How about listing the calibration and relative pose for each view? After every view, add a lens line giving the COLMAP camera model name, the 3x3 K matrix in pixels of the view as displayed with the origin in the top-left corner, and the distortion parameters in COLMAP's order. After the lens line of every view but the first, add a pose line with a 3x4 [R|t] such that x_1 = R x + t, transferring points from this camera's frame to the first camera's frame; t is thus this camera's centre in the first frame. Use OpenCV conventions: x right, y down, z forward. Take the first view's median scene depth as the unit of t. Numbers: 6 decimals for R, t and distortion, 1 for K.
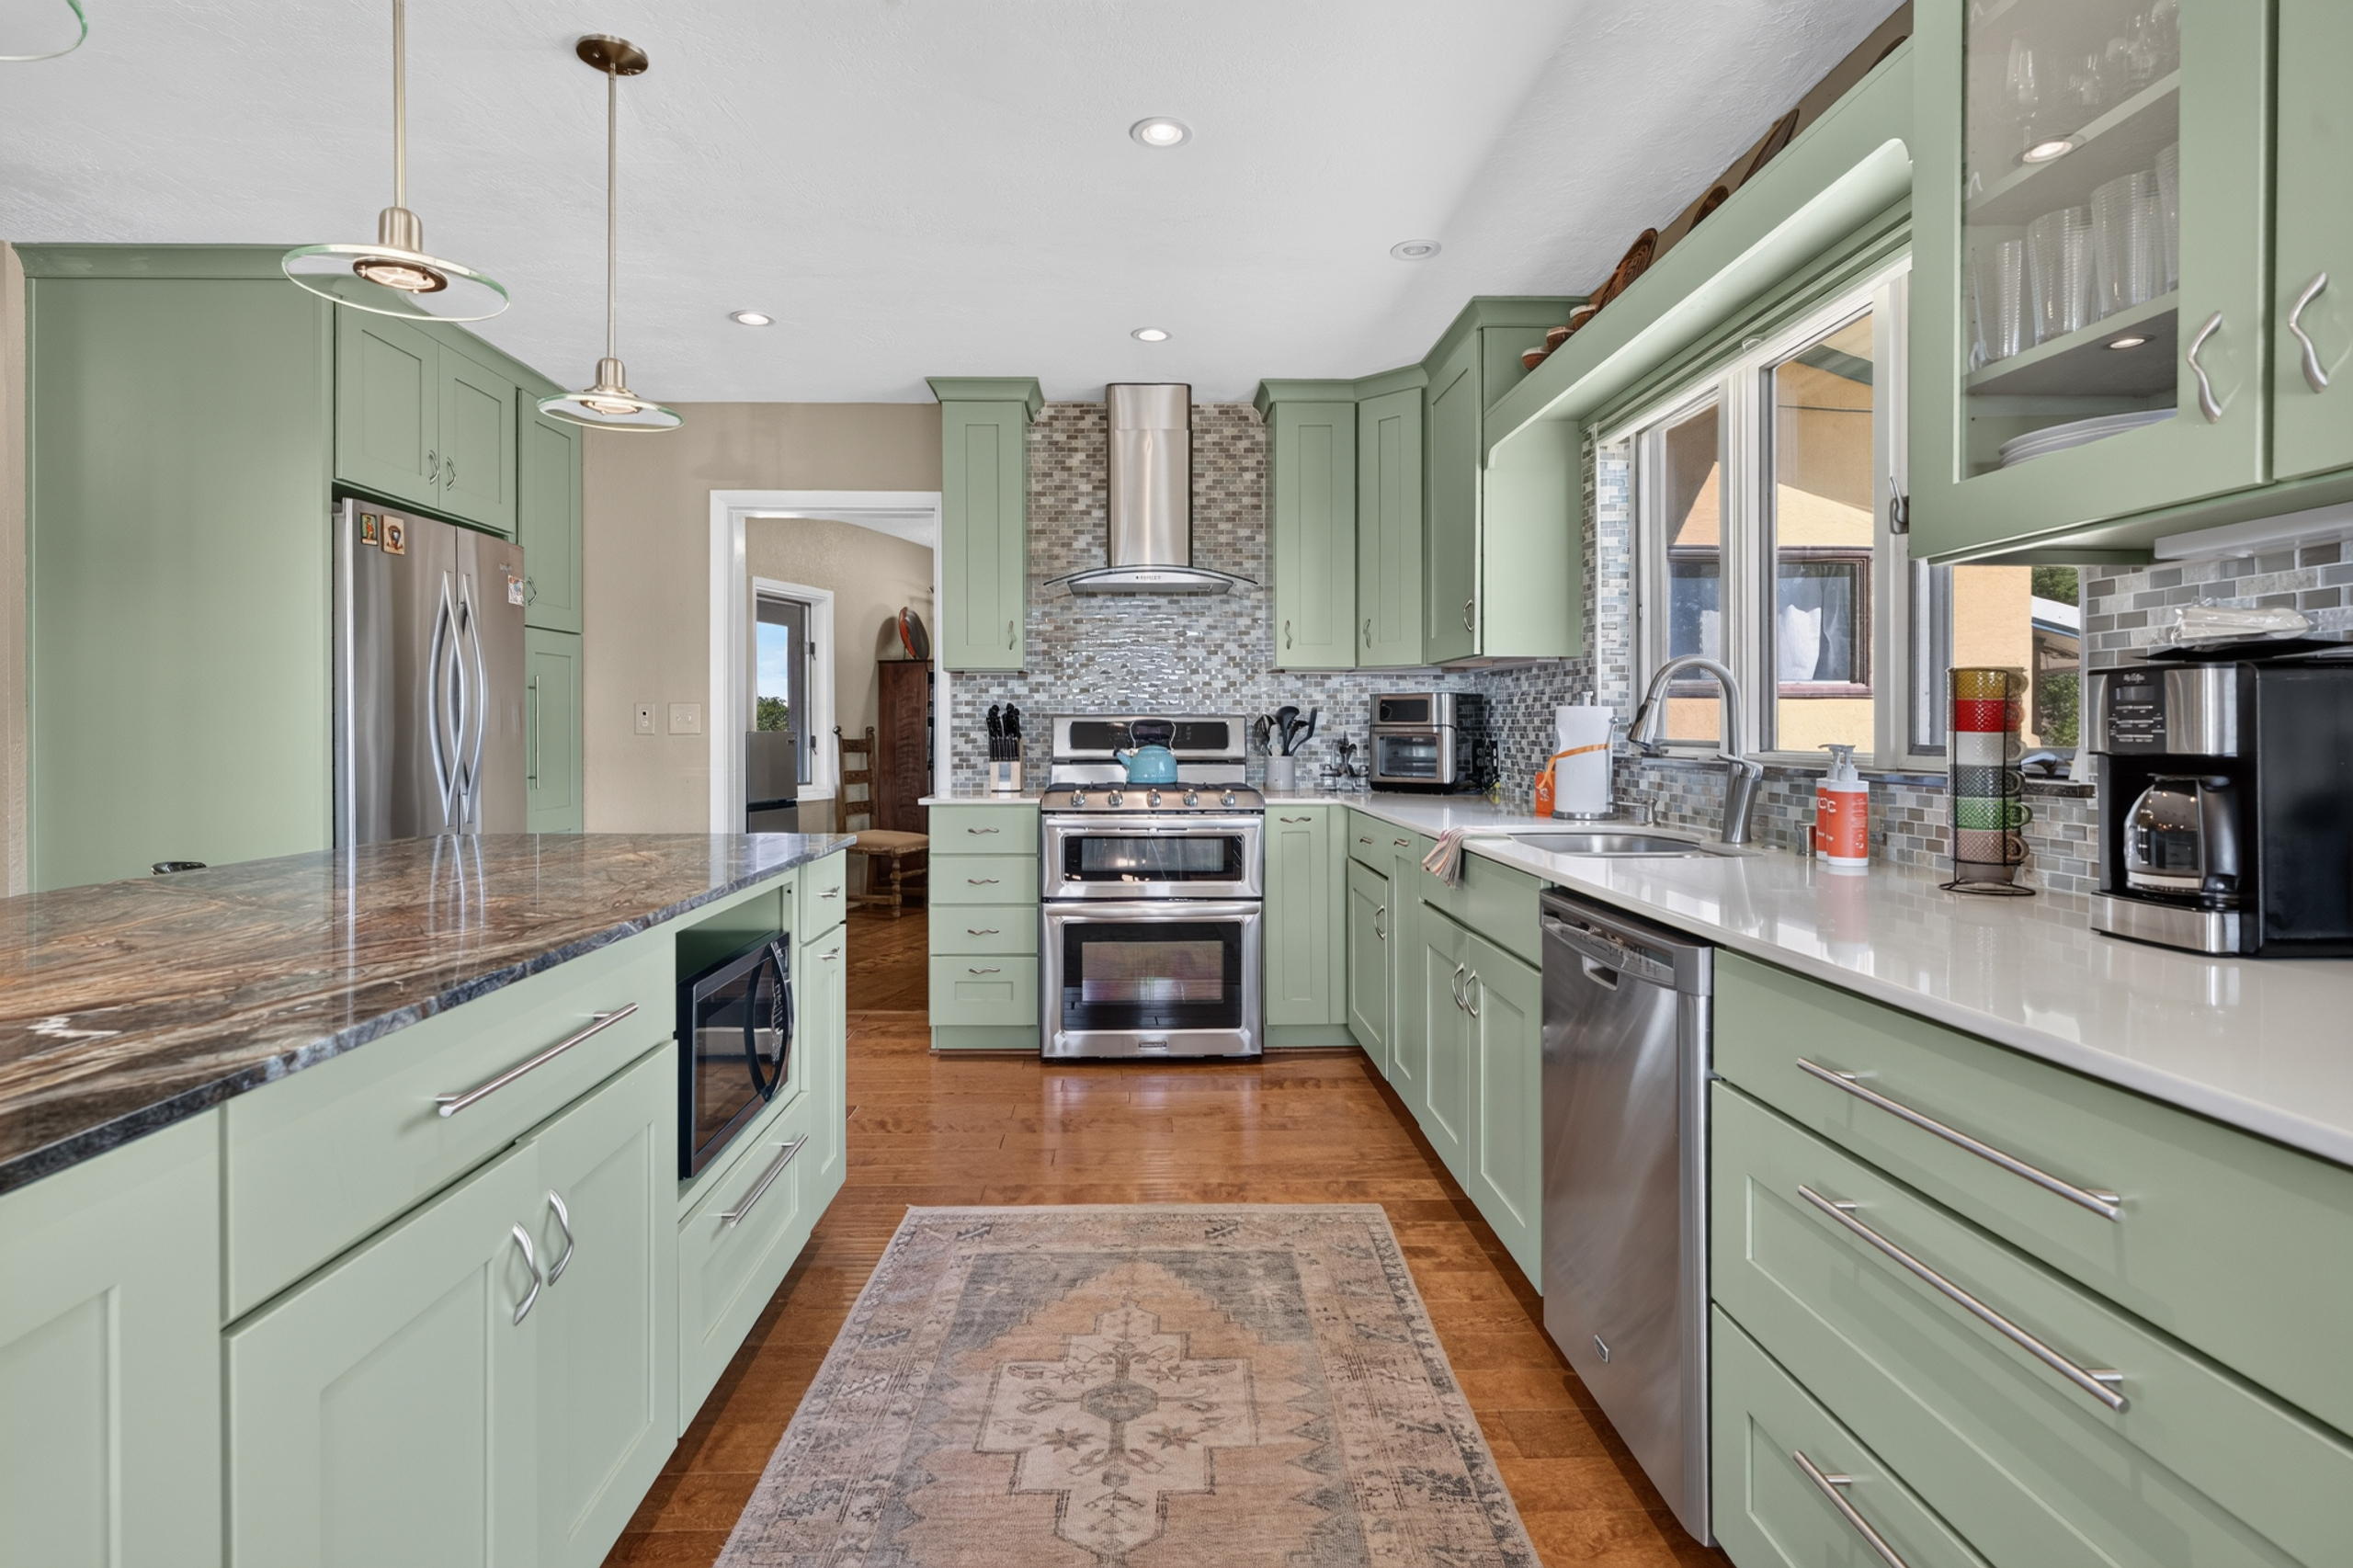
lens RADIAL K [[1186.0, 0, 1168.5], [0, 1186.0, 728.4], [0, 0, 1]] dist [-0.004822, 0.002462]
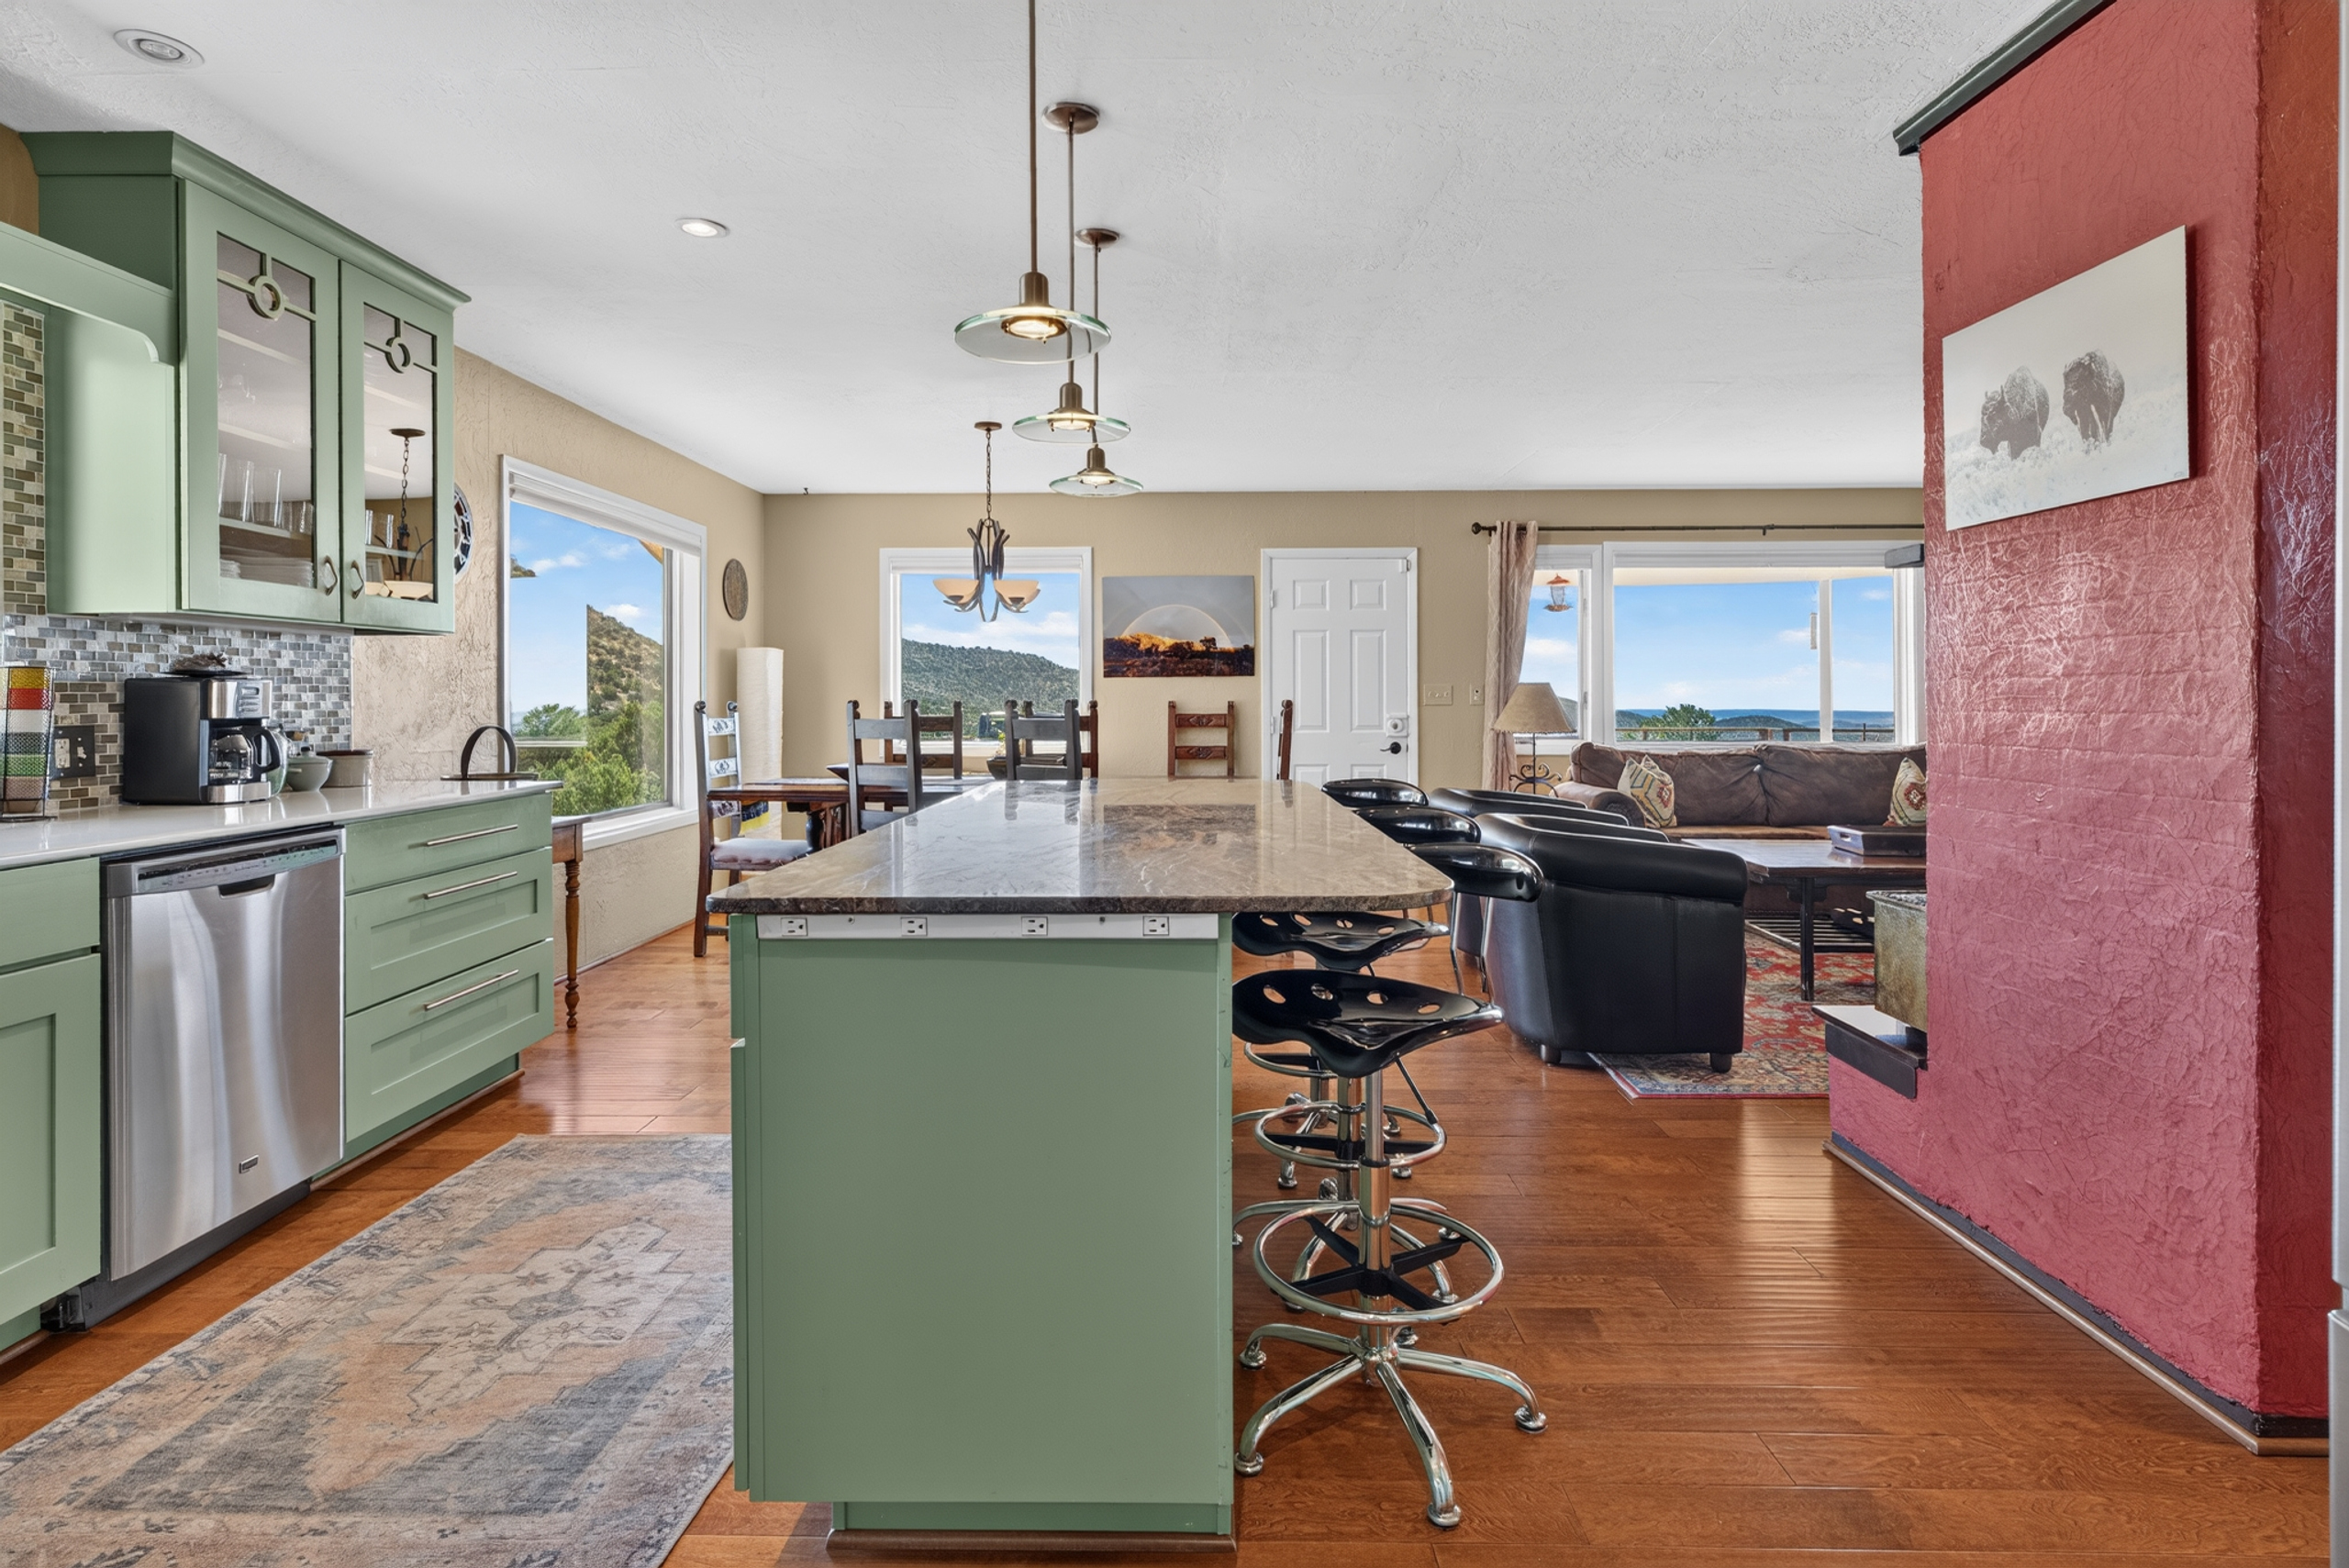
lens RADIAL K [[1183.9, 0, 1176.4], [0, 1183.9, 699.0], [0, 0, 1]] dist [-0.004822, 0.002462]
pose [[-0.999023, 0.001140, 0.044183, -0.630204], [0.001127, 0.999999, -0.000336, -0.007219], [-0.044183, -0.000286, -0.999023, 1.916297]]
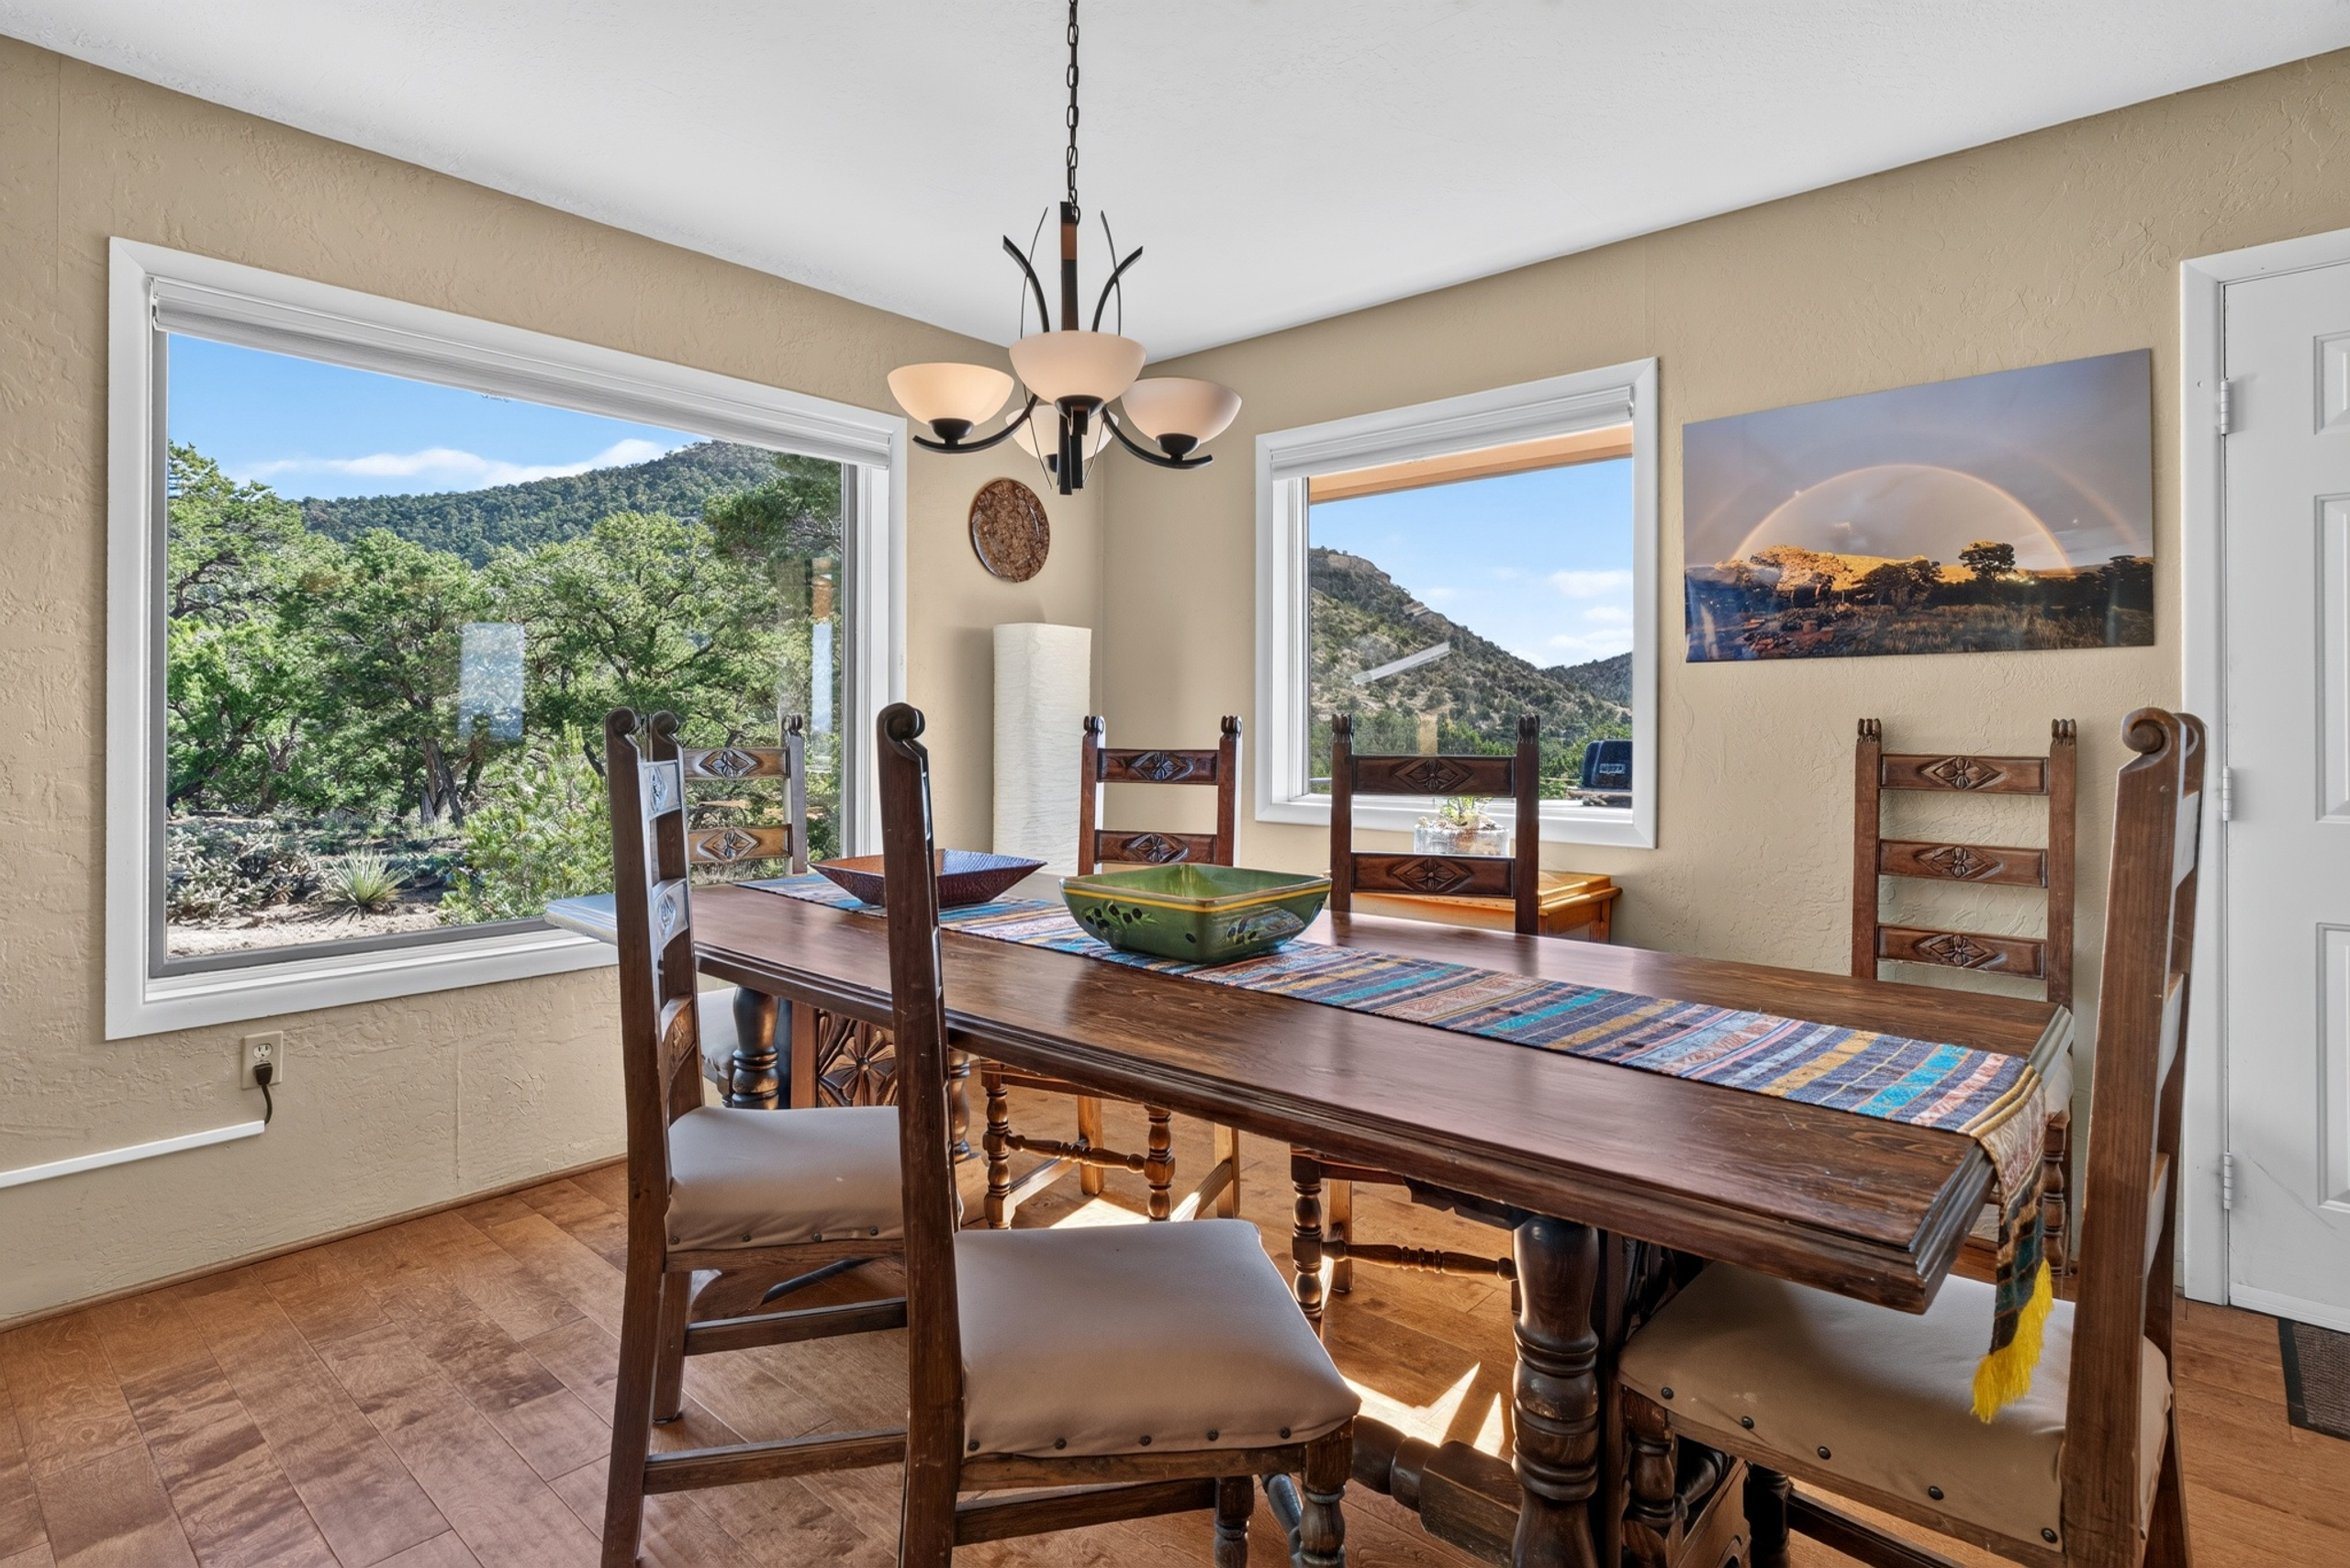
lens RADIAL K [[1184.5, 0, 1172.4], [0, 1184.5, 718.7], [0, 0, 1]] dist [-0.004822, 0.002462]
pose [[-0.730314, -0.002180, 0.683108, -0.789992], [-0.003022, 0.999995, -0.000040, -0.001941], [-0.683105, -0.002094, -0.730317, 0.017451]]
